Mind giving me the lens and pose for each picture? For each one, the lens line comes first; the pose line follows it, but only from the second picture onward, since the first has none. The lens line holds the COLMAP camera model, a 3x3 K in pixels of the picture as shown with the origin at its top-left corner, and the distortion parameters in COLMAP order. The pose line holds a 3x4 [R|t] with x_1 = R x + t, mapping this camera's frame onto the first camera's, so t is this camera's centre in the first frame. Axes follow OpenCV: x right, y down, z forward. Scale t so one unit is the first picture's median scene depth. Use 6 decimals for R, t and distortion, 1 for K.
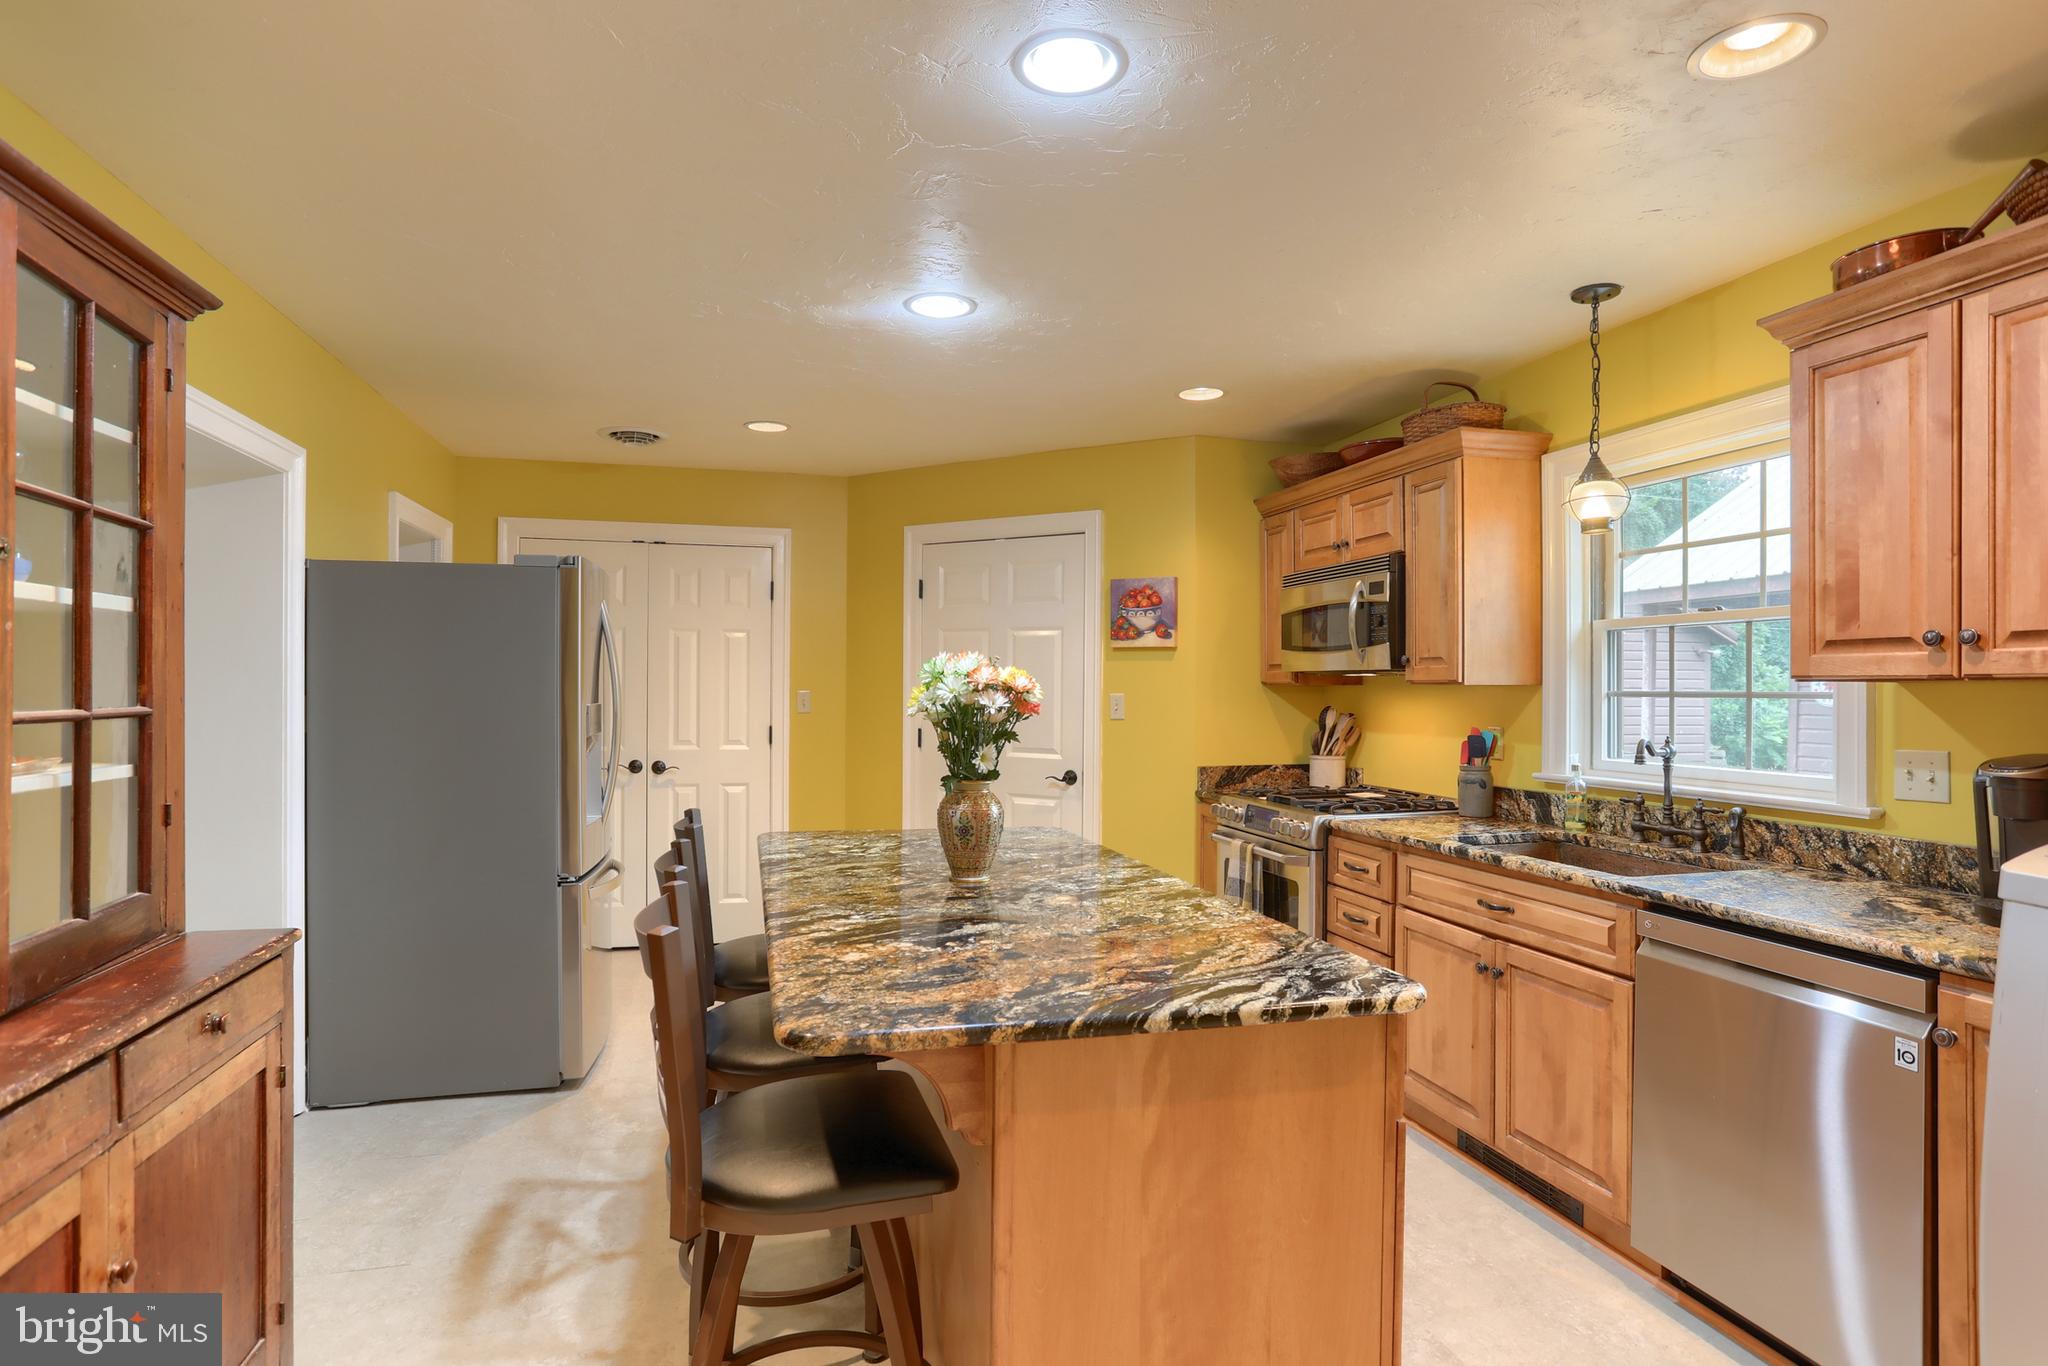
lens RADIAL K [[1067.3, 0, 1017.0], [0, 1067.3, 688.5], [0, 0, 1]] dist [-0.063098, 0.035111]
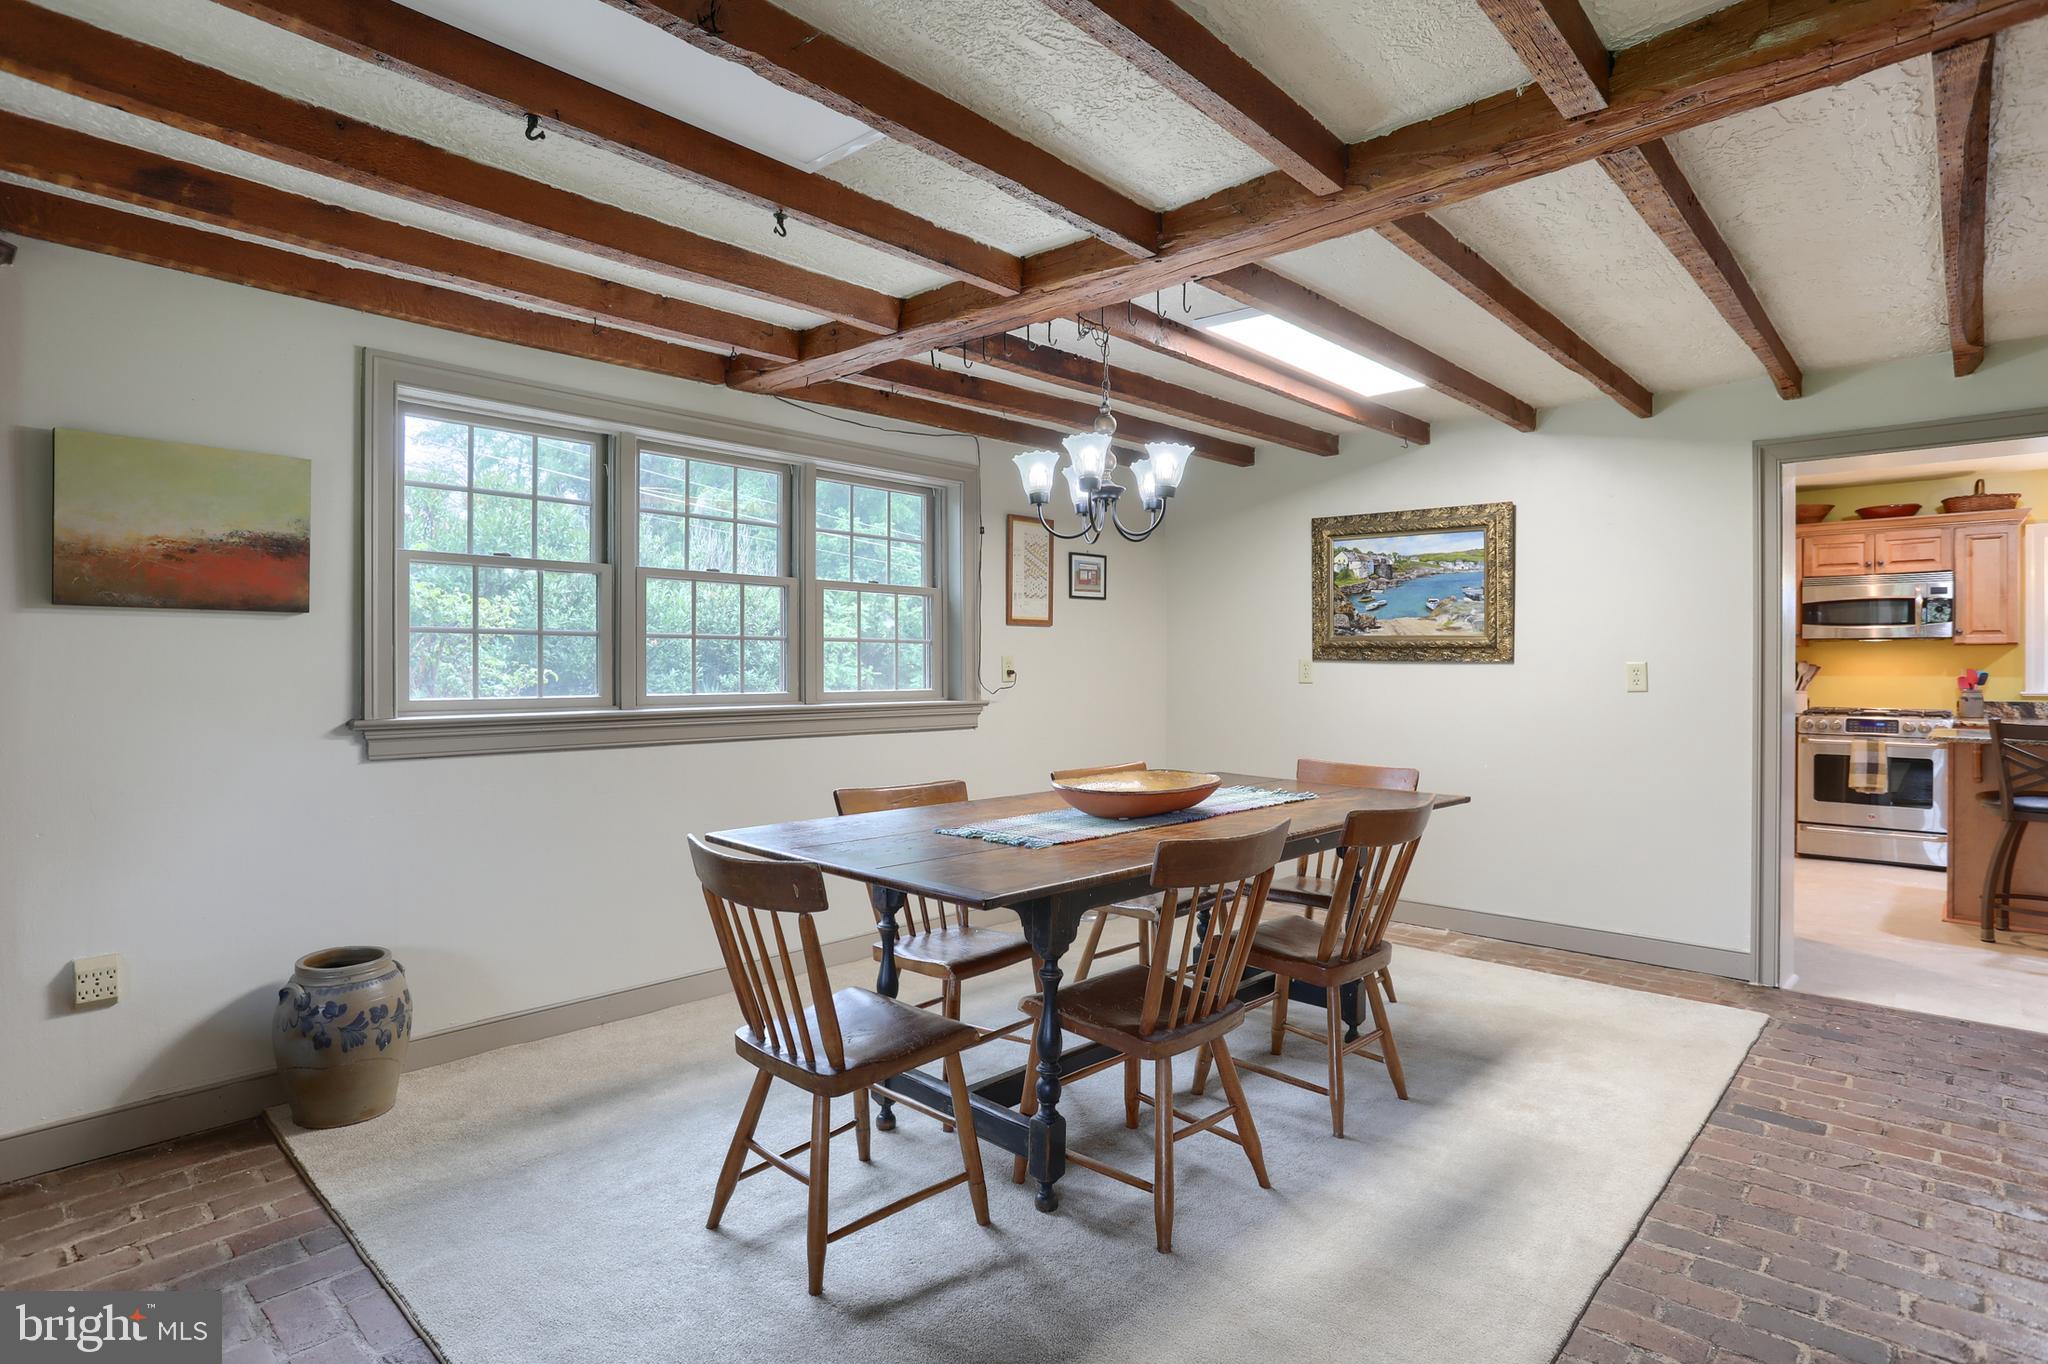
lens RADIAL K [[1067.3, 0, 1017.0], [0, 1067.3, 687.5], [0, 0, 1]] dist [-0.063098, 0.035111]
pose [[0.852832, -0.010812, 0.522073, -2.612591], [0.001617, 0.999836, 0.018065, 0.045642], [-0.522183, -0.014562, 0.852709, 0.450839]]
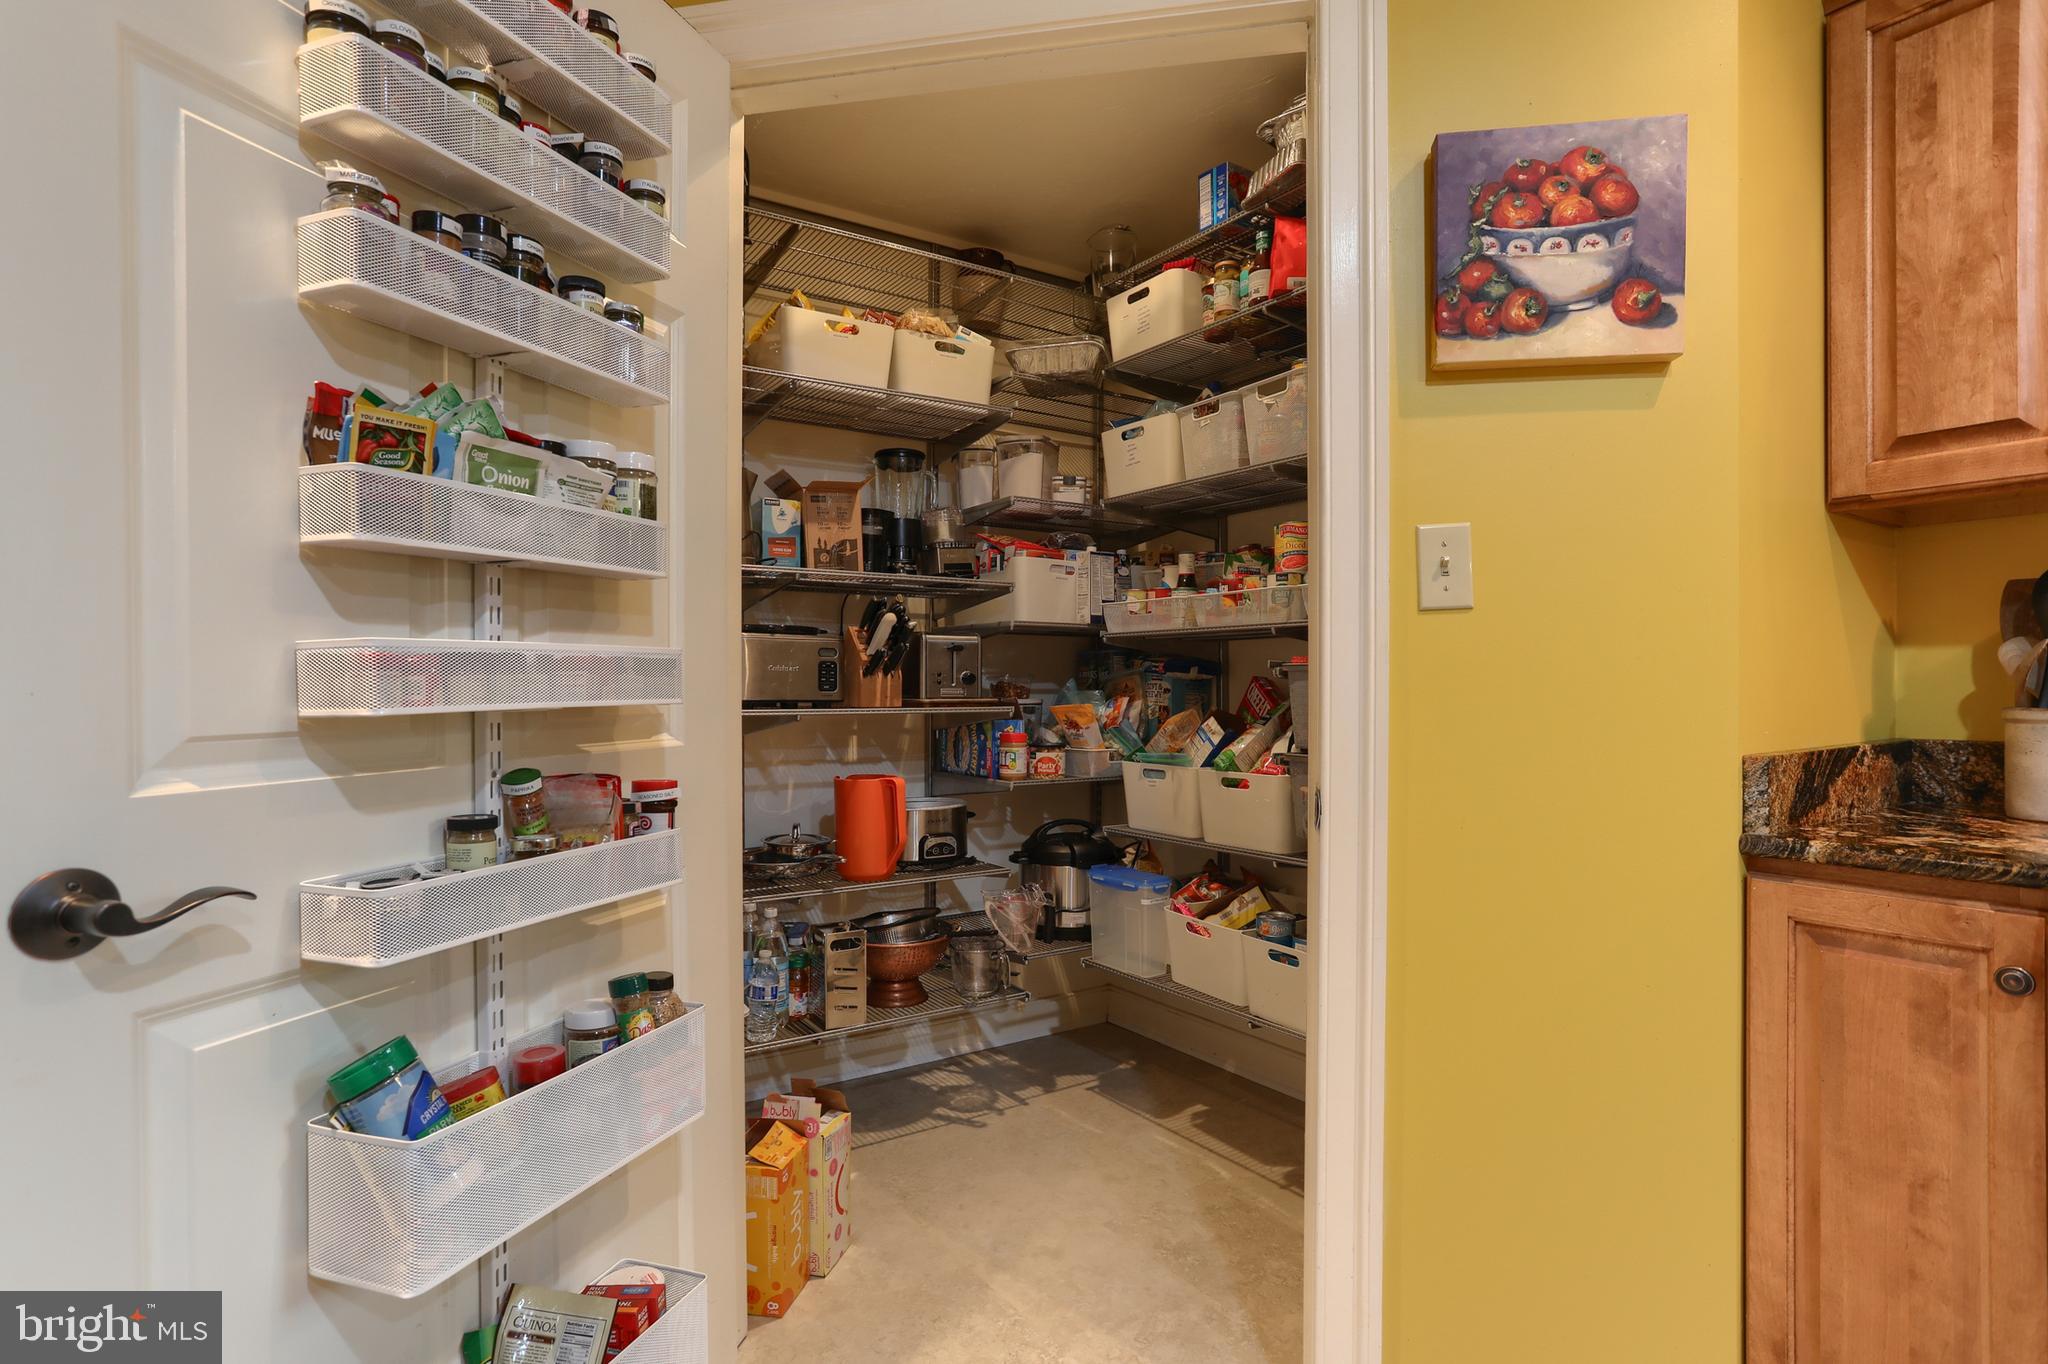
lens RADIAL K [[1045.7, 0, 1009.8], [0, 1045.7, 679.6], [0, 0, 1]] dist [-0.049062, 0.020366]
pose [[0.945601, -0.011514, 0.325126, -0.211481], [0.007797, 0.999889, 0.012732, 0.079415], [-0.325237, -0.009505, 0.945585, 1.369634]]
